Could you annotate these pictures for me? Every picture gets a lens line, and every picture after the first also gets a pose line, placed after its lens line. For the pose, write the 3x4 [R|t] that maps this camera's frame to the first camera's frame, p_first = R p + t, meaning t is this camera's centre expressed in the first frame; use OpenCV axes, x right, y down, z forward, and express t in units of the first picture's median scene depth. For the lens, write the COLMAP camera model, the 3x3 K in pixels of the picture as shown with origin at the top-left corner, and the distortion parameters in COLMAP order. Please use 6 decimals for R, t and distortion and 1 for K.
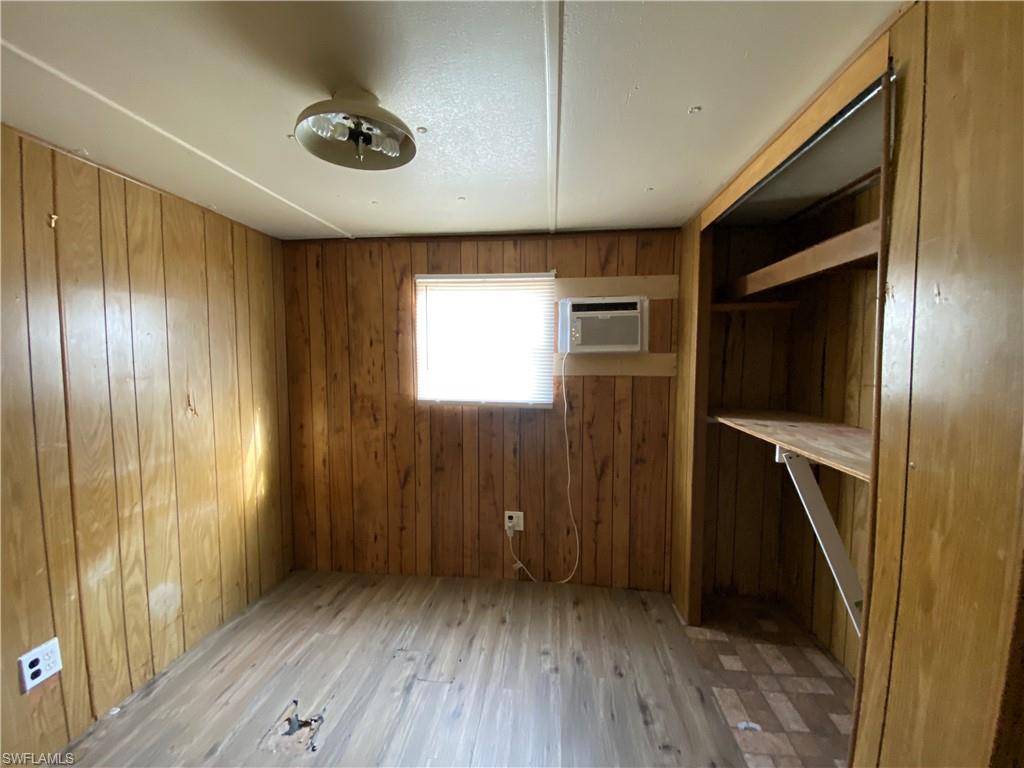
lens RADIAL K [[410.0, 0, 508.8], [0, 410.0, 385.7], [0, 0, 1]] dist [0.002277, -0.013989]
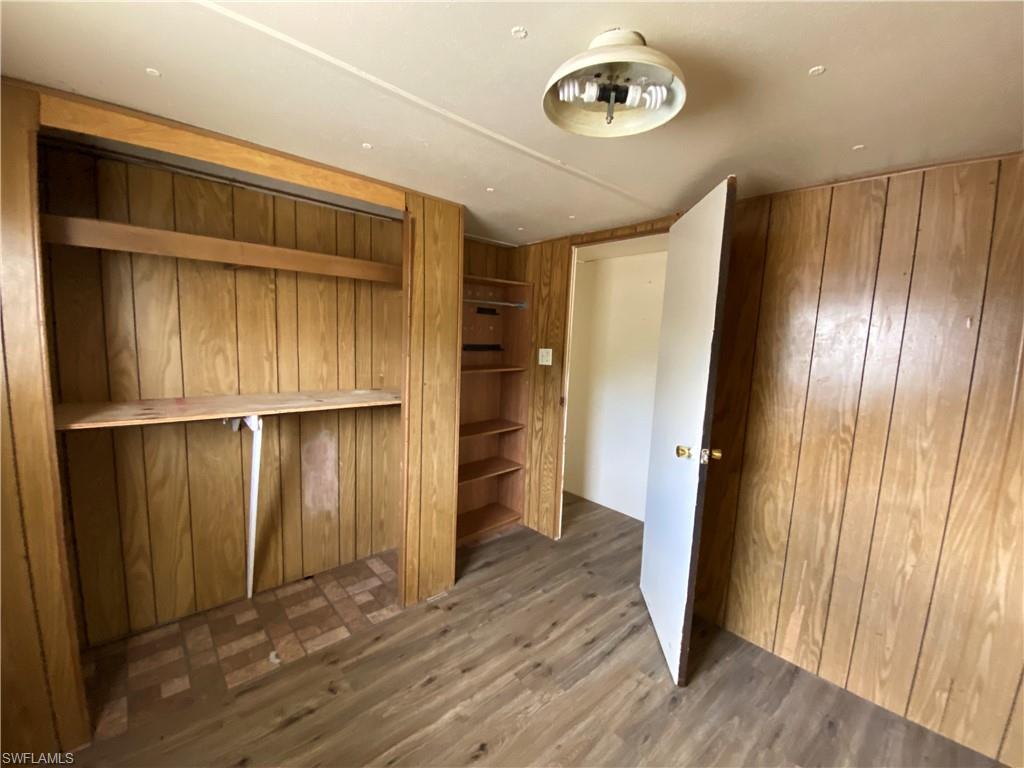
lens RADIAL K [[410.0, 0, 508.8], [0, 410.0, 385.7], [0, 0, 1]] dist [0.002277, -0.013989]
pose [[-0.751615, -0.106572, 0.650936, -0.559017], [0.001885, 0.986510, 0.163689, -0.110549], [-0.659599, 0.124258, -0.741275, 1.262420]]
